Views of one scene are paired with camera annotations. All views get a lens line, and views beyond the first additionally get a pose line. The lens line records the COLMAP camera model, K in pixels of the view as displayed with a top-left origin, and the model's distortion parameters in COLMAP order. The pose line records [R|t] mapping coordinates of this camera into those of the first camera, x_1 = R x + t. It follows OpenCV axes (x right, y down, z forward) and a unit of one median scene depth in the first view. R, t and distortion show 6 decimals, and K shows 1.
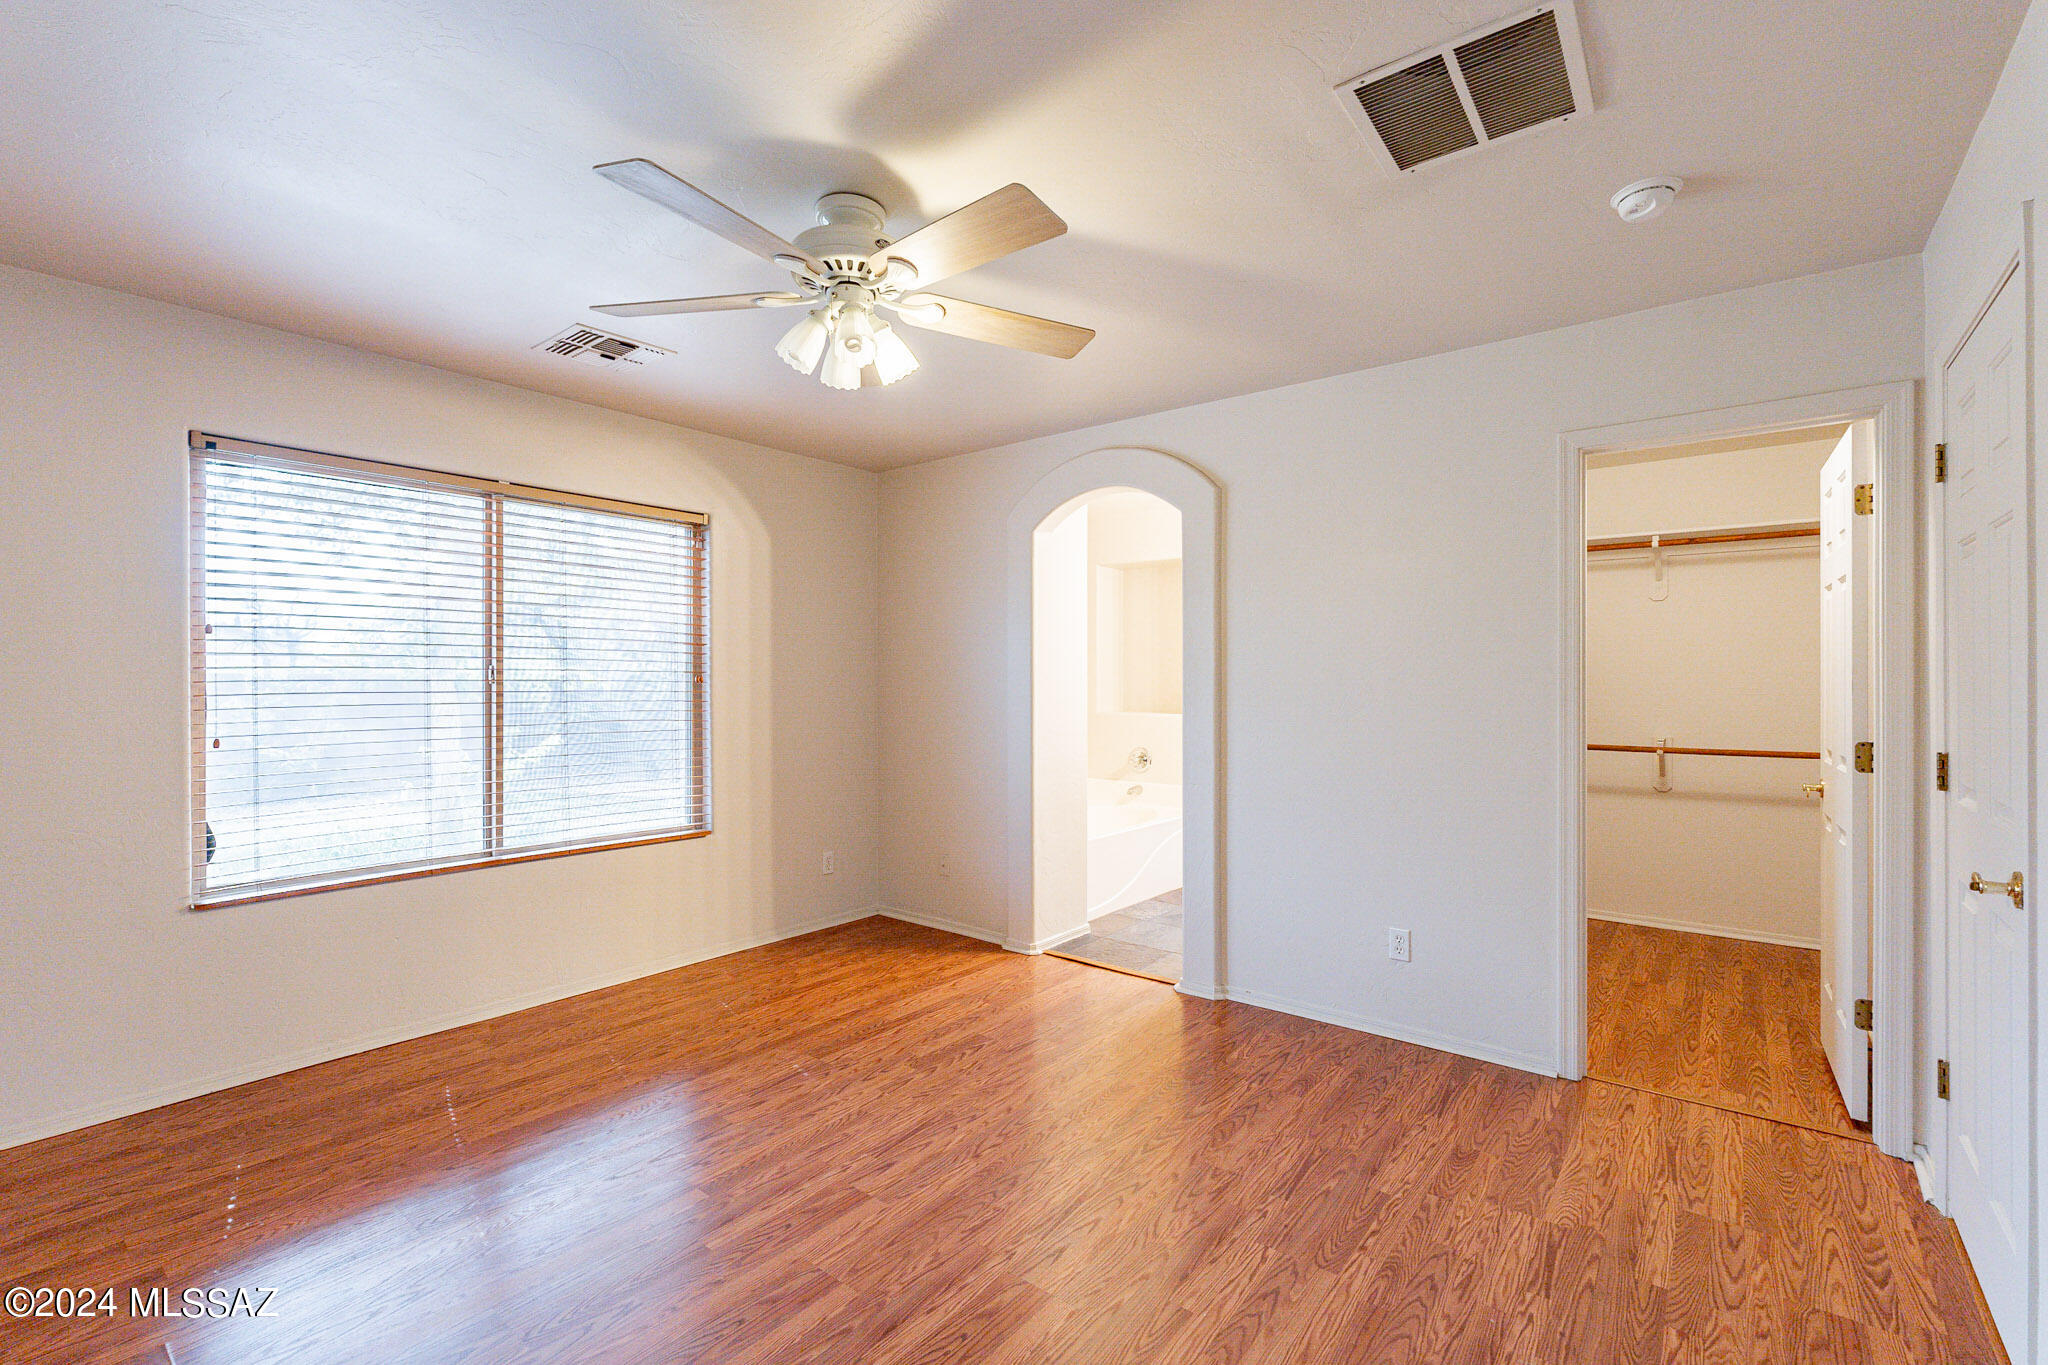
lens RADIAL K [[889.3, 0, 1030.9], [0, 889.3, 687.5], [0, 0, 1]] dist [0.000859, -0.000201]
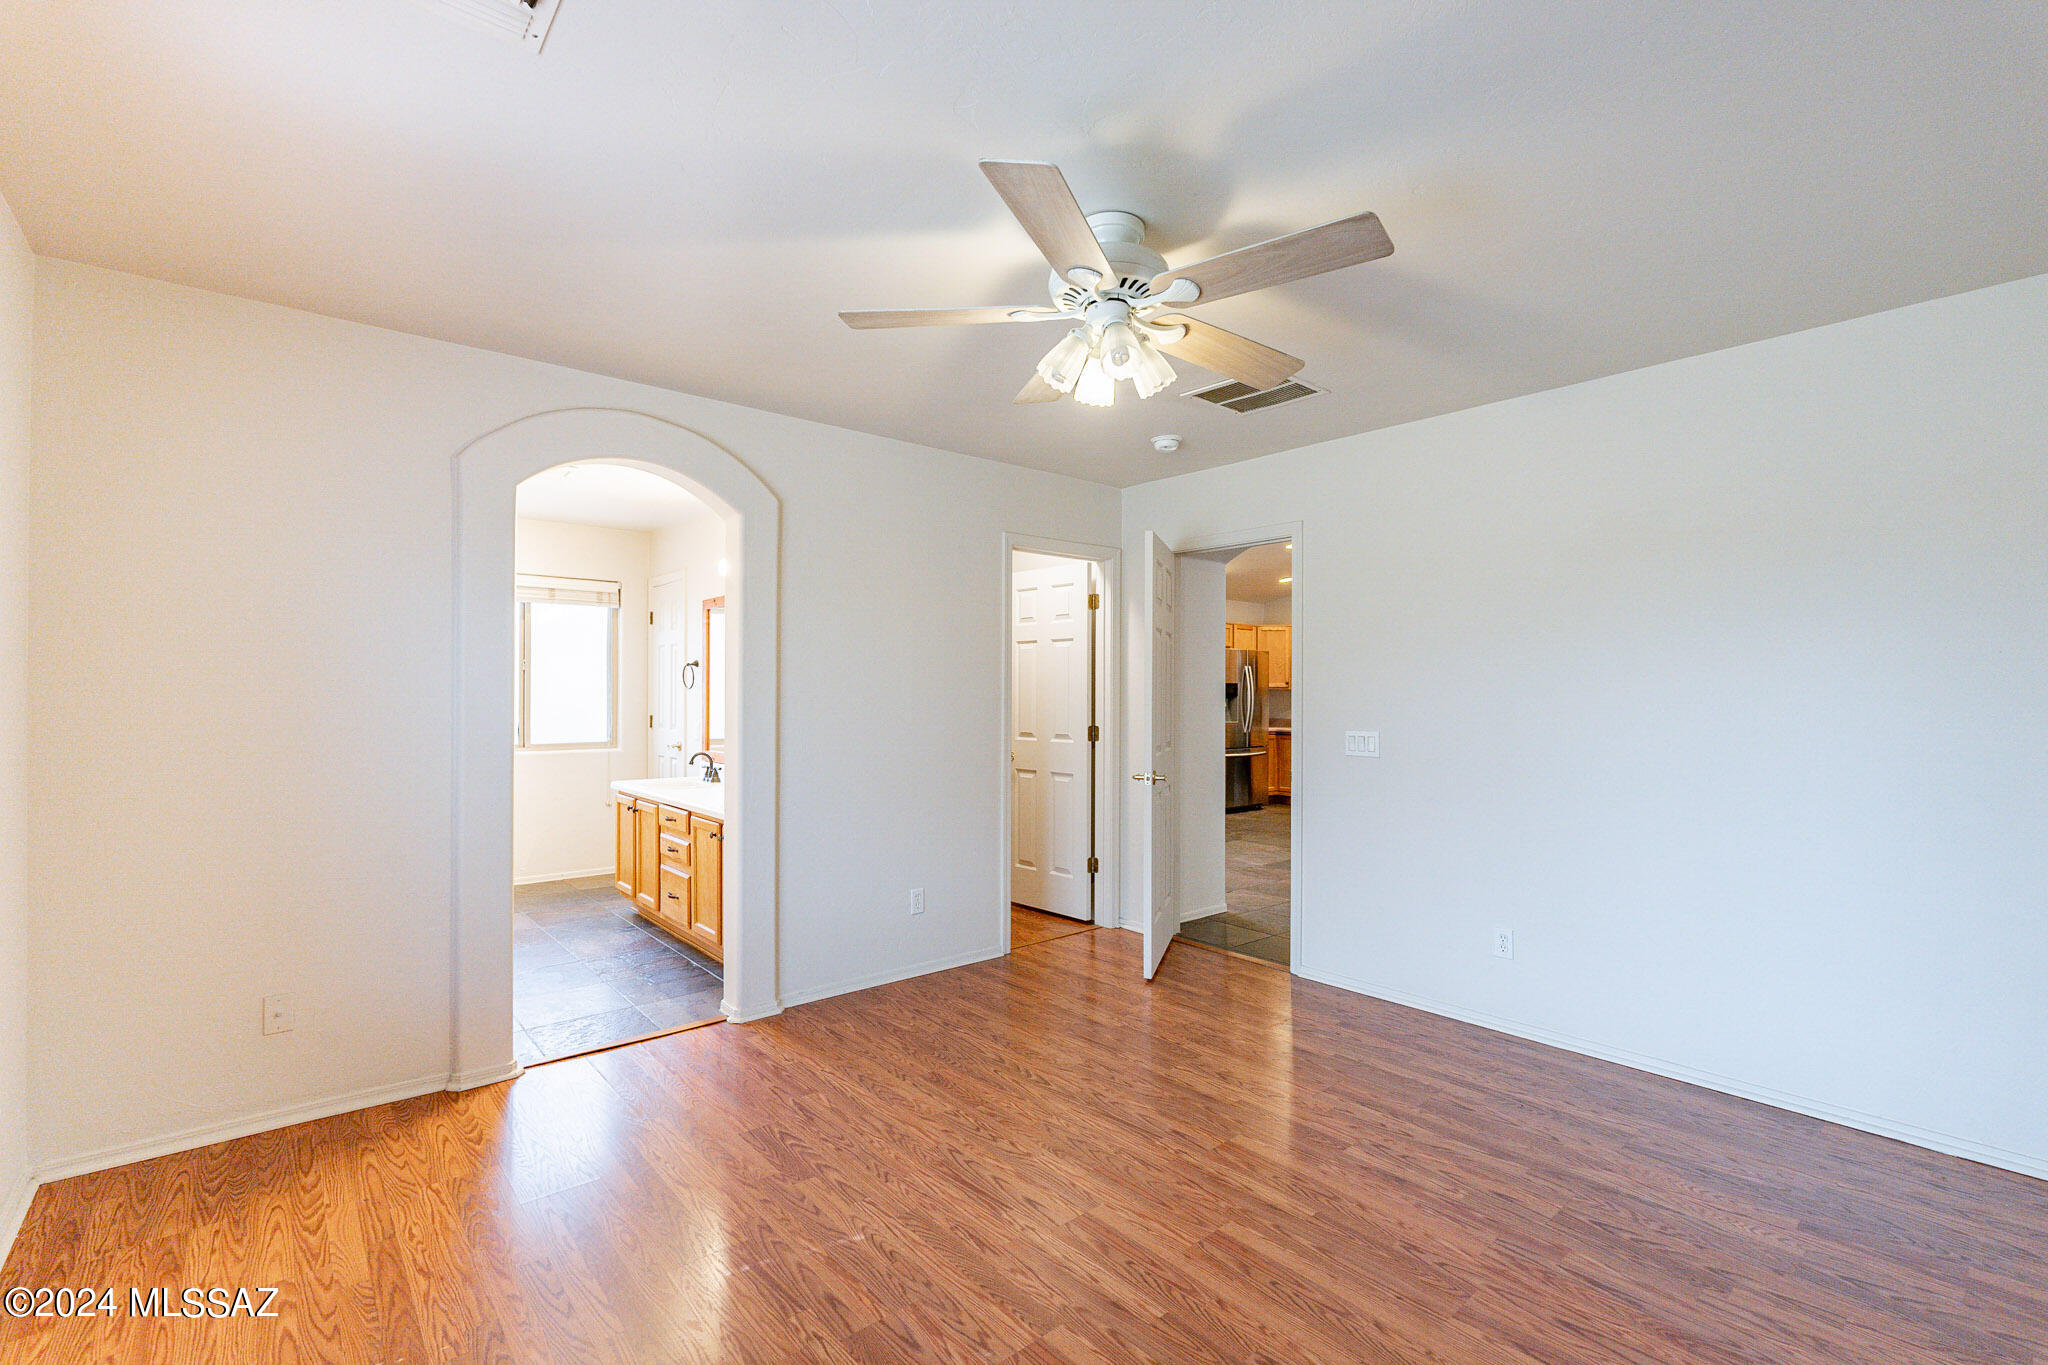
lens RADIAL K [[893.4, 0, 1023.1], [0, 893.4, 686.9], [0, 0, 1]] dist [-0.002967, -0.000127]
pose [[0.198396, 0.008717, 0.980083, -0.860201], [0.001901, 0.999955, -0.009278, -0.004741], [-0.980120, 0.003704, 0.198371, 0.635326]]
